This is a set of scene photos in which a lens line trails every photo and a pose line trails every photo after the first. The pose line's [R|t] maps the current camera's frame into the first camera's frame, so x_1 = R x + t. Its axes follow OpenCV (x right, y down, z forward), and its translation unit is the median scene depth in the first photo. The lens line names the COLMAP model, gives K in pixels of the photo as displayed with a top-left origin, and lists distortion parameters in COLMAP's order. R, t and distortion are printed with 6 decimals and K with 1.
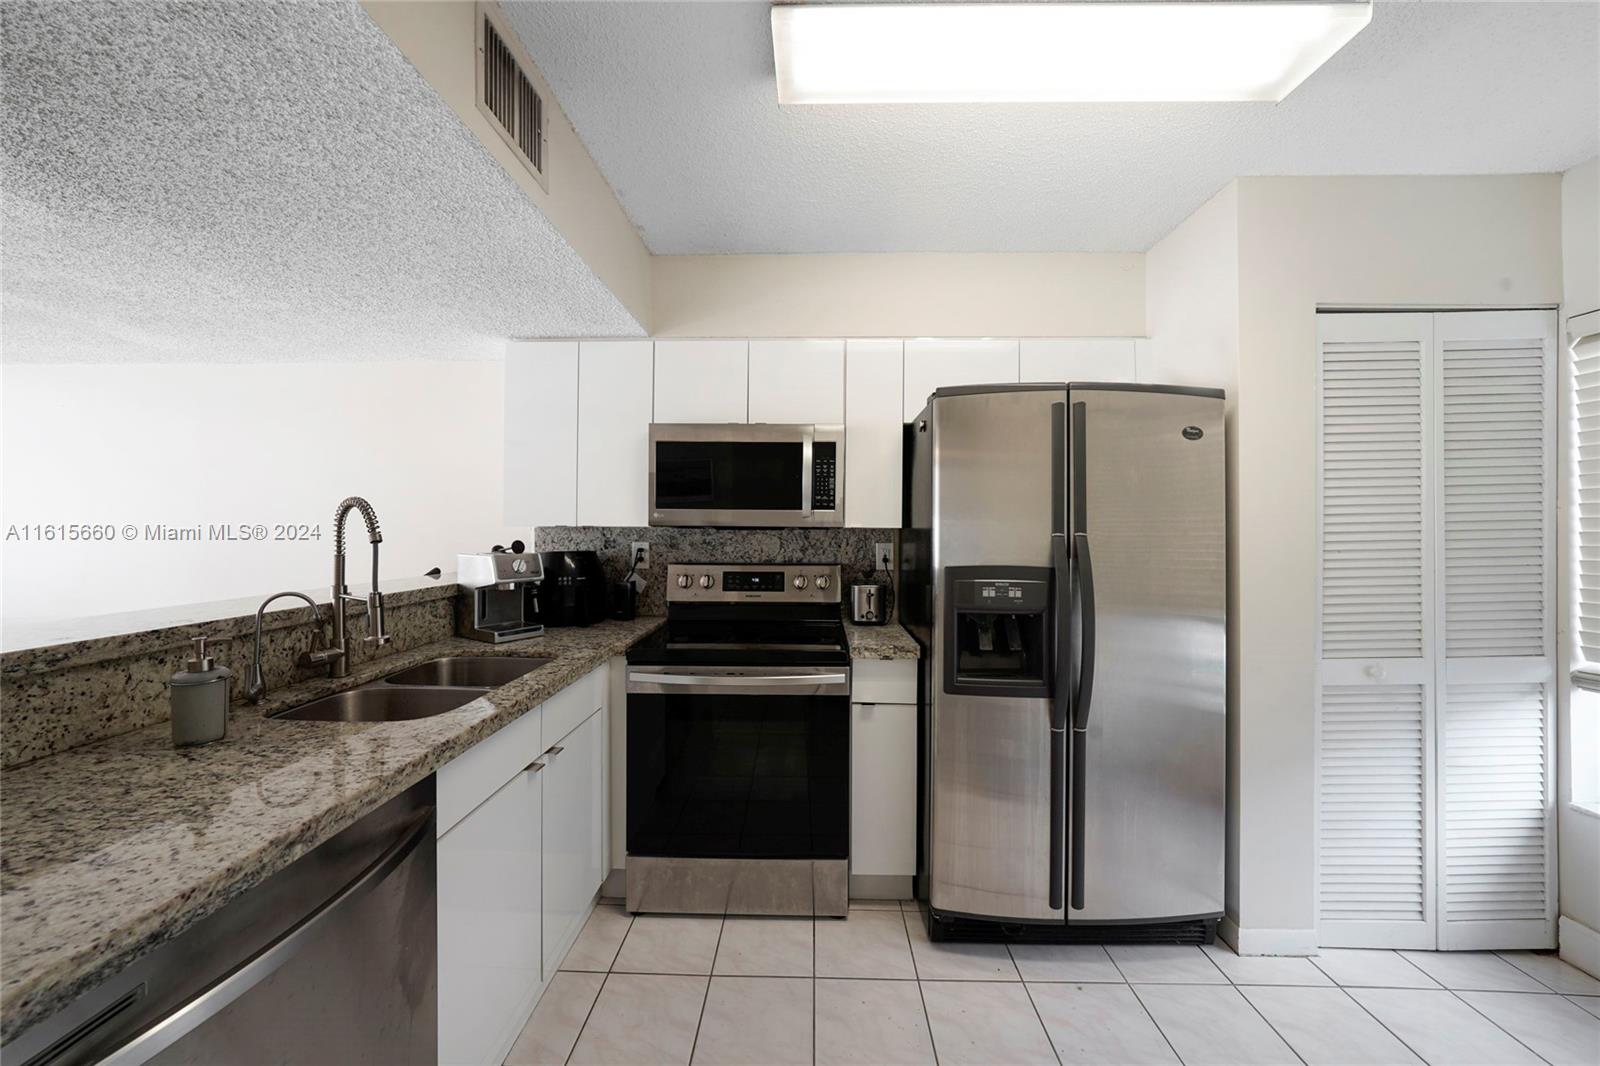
lens RADIAL K [[566.1, 0, 800.4], [0, 566.1, 525.1], [0, 0, 1]] dist [-0.013773, 0.004044]
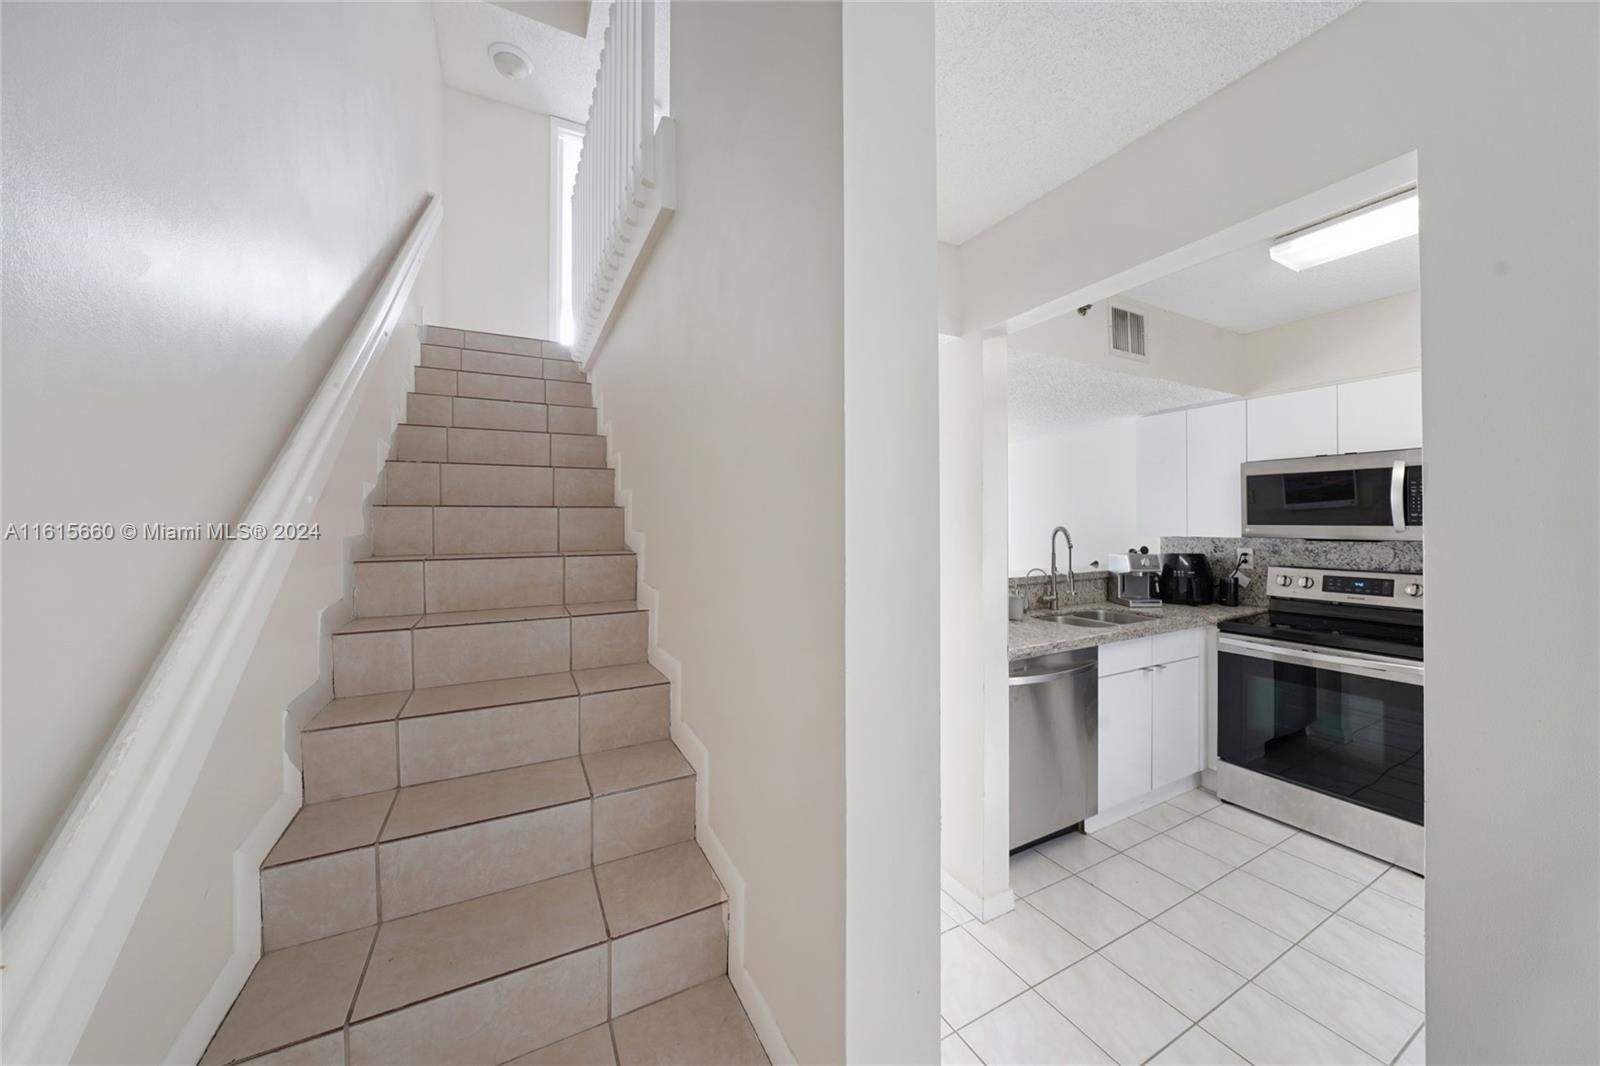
lens RADIAL K [[564.8, 0, 802.6], [0, 564.8, 522.3], [0, 0, 1]] dist [-0.017483, 0.003779]
pose [[0.494828, -0.010531, -0.868927, 0.413286], [0.014641, 0.999886, -0.003781, -0.049347], [0.868868, -0.010851, 0.494926, -0.644652]]
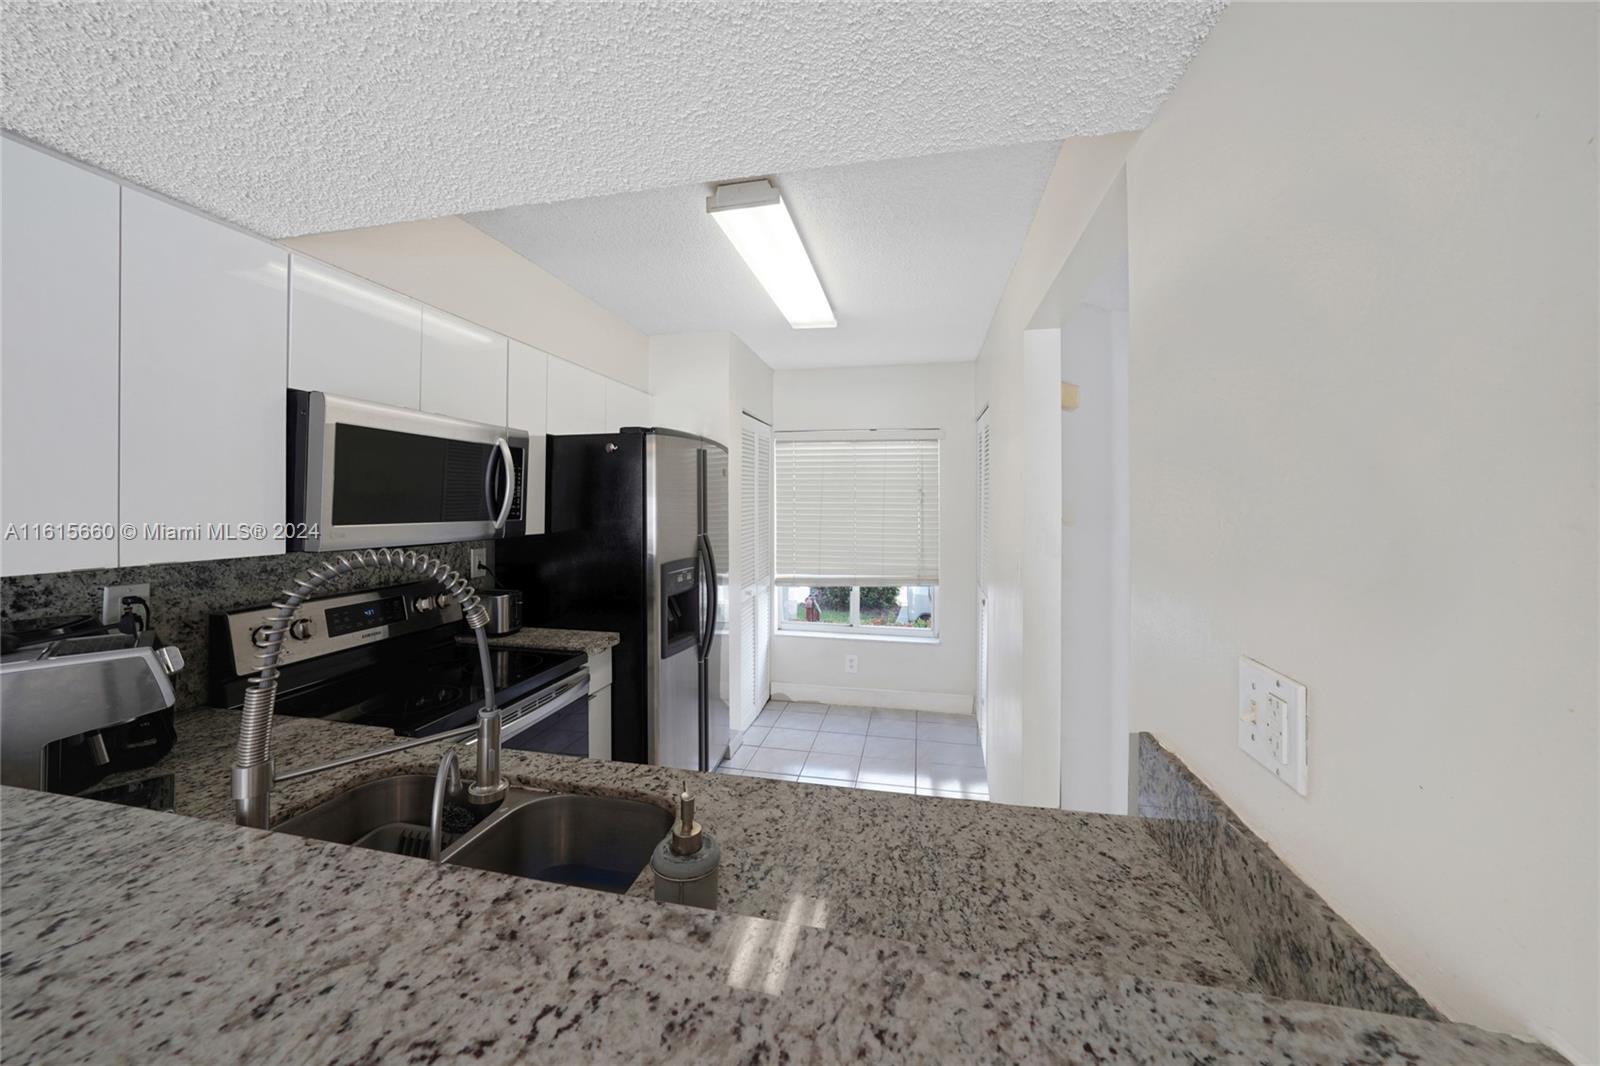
lens RADIAL K [[564.8, 0, 810.4], [0, 564.8, 495.6], [0, 0, 1]] dist [-0.017483, 0.003779]
pose [[0.168270, 0.012082, 0.985667, -0.838420], [-0.009540, 0.999898, -0.010628, -0.063169], [-0.985695, -0.007615, 0.168368, 0.381228]]
